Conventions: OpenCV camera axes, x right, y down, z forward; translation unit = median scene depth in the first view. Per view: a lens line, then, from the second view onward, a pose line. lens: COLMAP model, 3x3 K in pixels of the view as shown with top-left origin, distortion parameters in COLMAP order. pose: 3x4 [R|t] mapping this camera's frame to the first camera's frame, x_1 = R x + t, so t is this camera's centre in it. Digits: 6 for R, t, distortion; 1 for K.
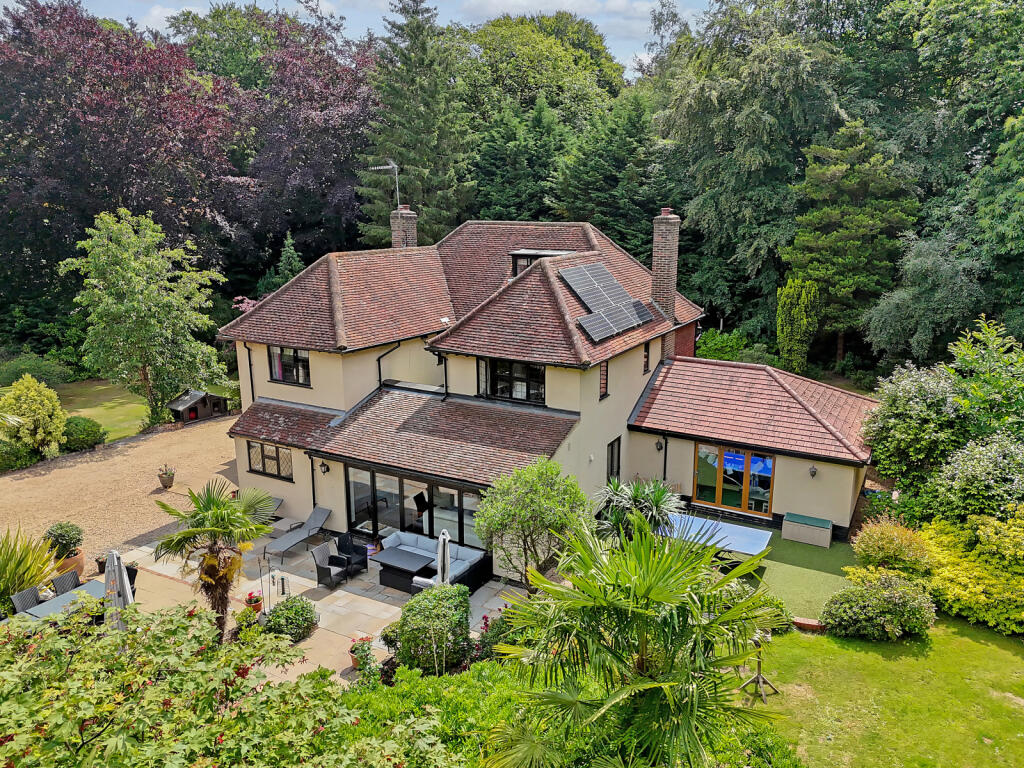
lens RADIAL K [[711.1, 0, 512.0], [0, 711.1, 384.0], [0, 0, 1]] dist [0.008564, 0.000054]
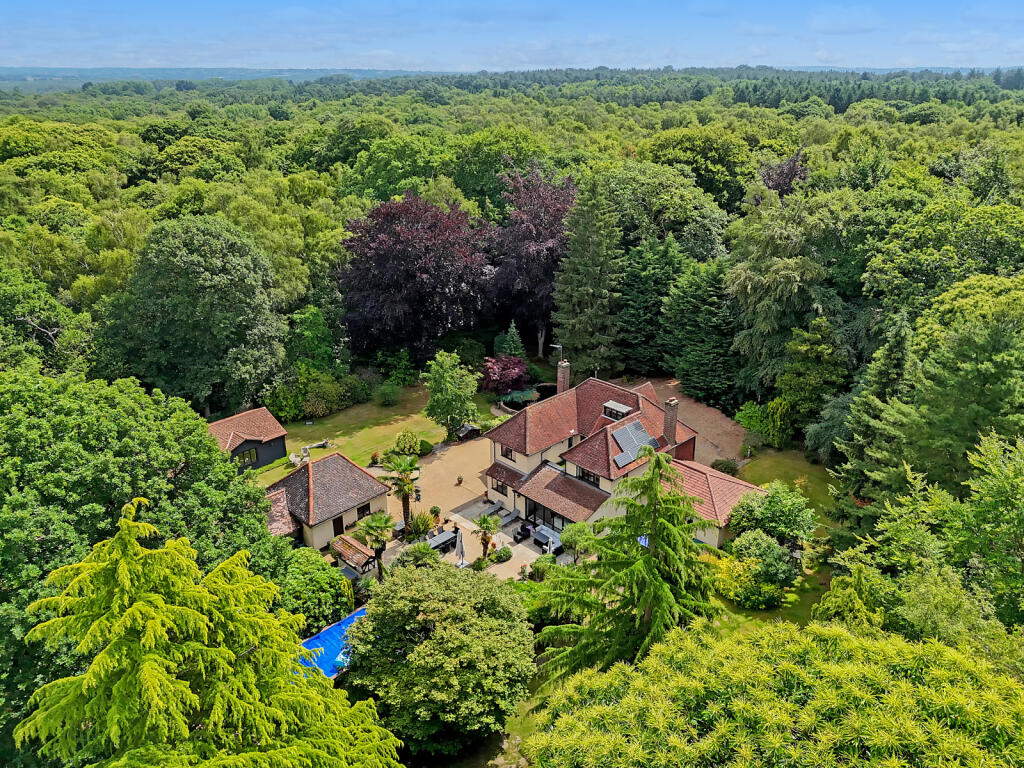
lens RADIAL K [[711.1, 0, 512.0], [0, 711.1, 384.0], [0, 0, 1]] dist [0.008564, 0.000054]
pose [[0.954351, 0.111304, -0.277173, 0.424570], [-0.060558, 0.980805, 0.185352, -0.813942], [0.292483, -0.160106, 0.942773, -1.525658]]
